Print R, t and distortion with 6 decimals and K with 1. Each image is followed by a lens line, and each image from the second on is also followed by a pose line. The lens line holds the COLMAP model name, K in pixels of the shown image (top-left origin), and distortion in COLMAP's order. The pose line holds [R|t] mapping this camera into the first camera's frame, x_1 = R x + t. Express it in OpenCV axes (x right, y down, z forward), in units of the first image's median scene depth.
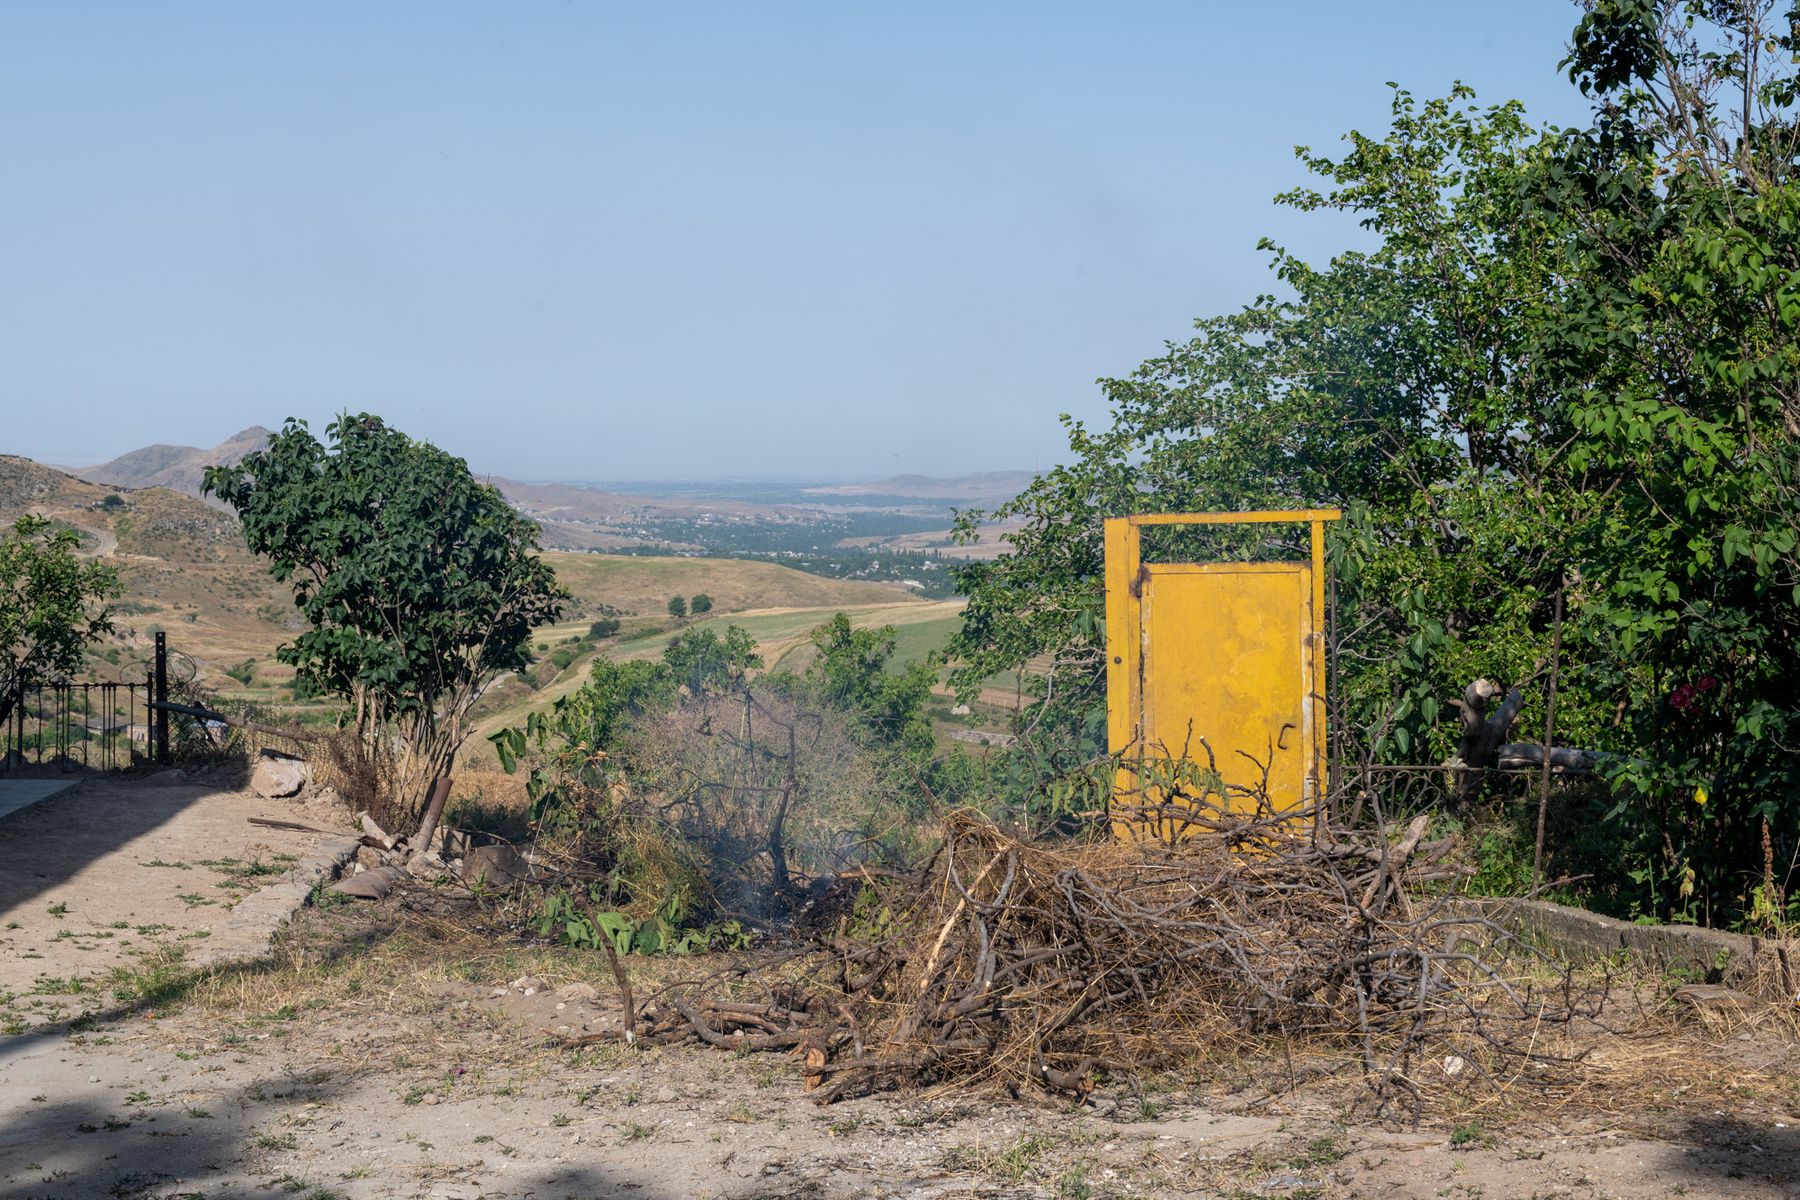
lens RADIAL K [[2617.2, 0, 897.7], [0, 2617.2, 597.4], [0, 0, 1]] dist [-0.051697, 0.000000]
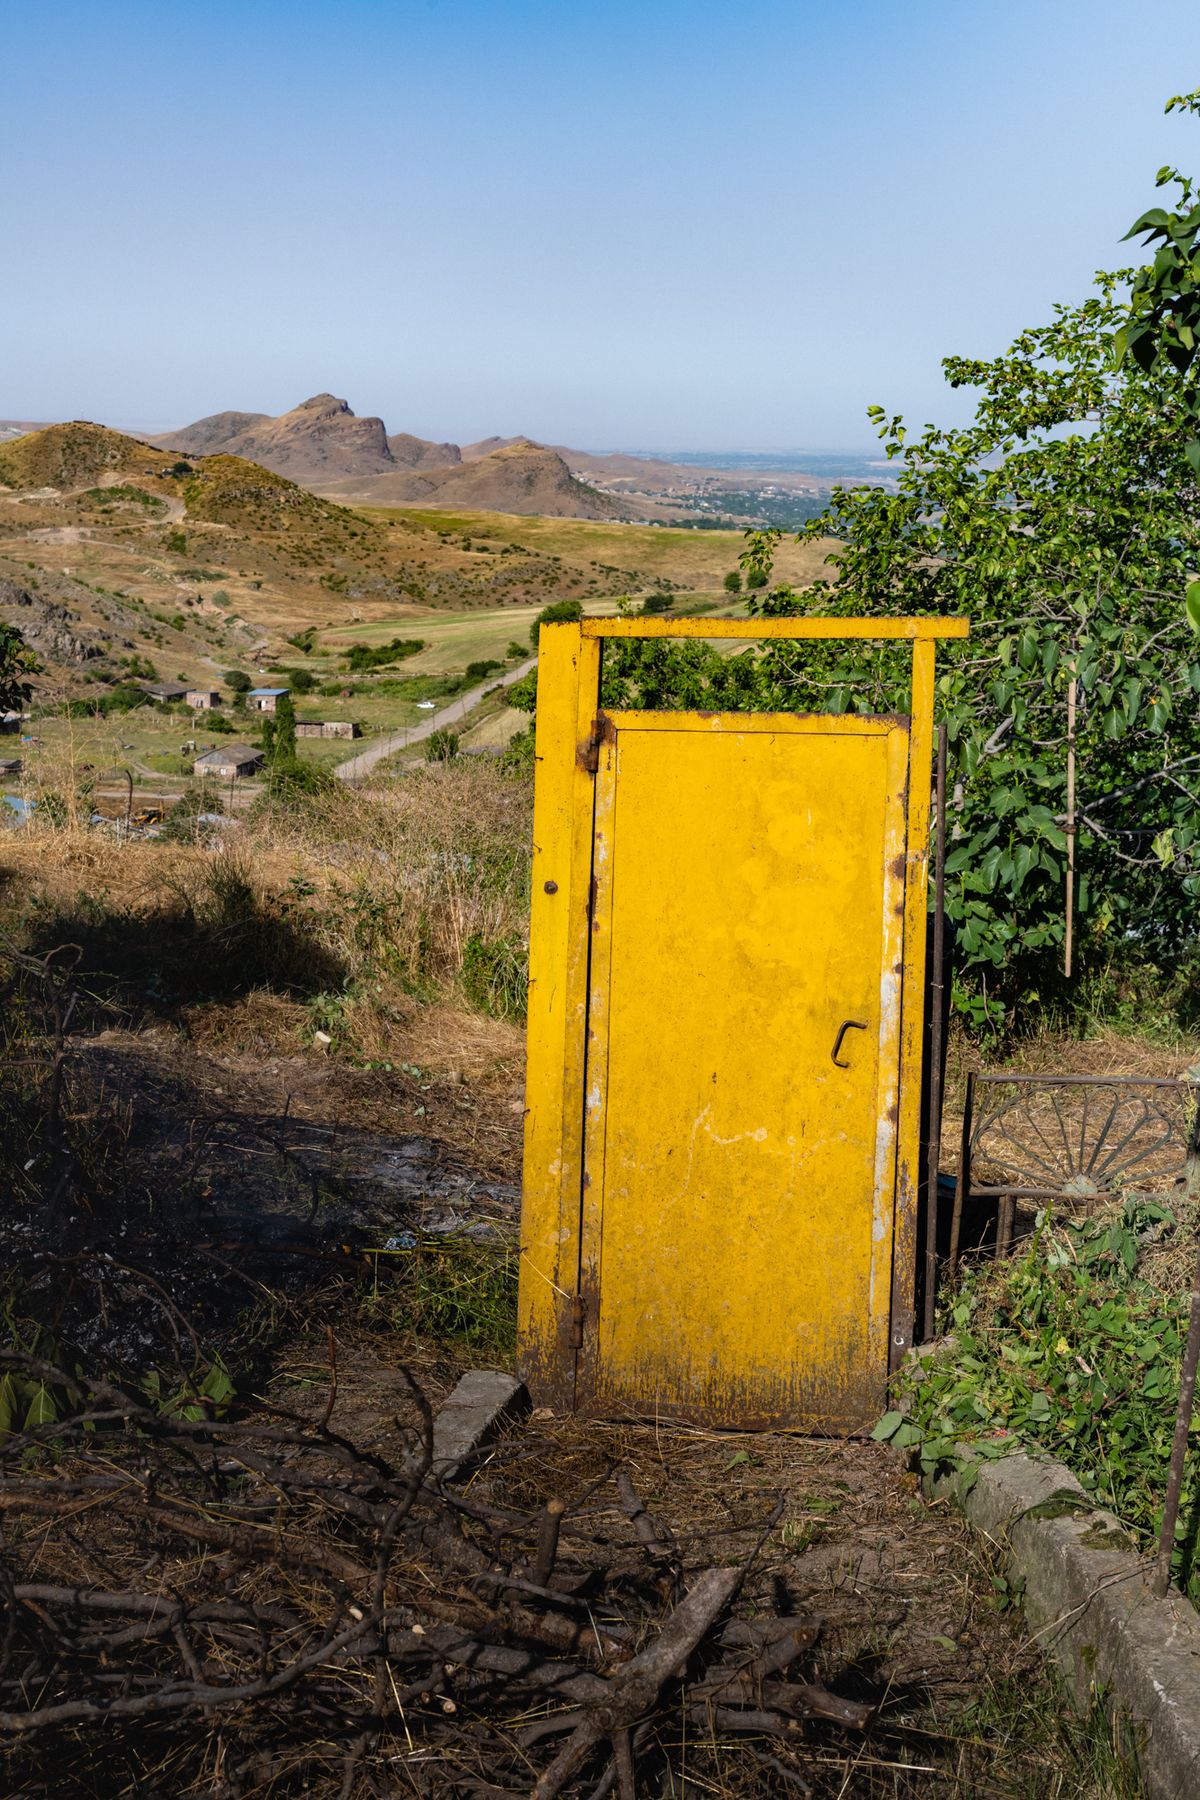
lens RADIAL K [[2617.2, 0, 603.3], [0, 2617.2, 904.3], [0, 0, 1]] dist [-0.051697, 0.000000]
pose [[0.990615, 0.031988, -0.132888, 0.167387], [-0.014959, 0.991762, 0.127217, -0.041950], [0.135863, -0.124036, 0.982933, 0.466805]]
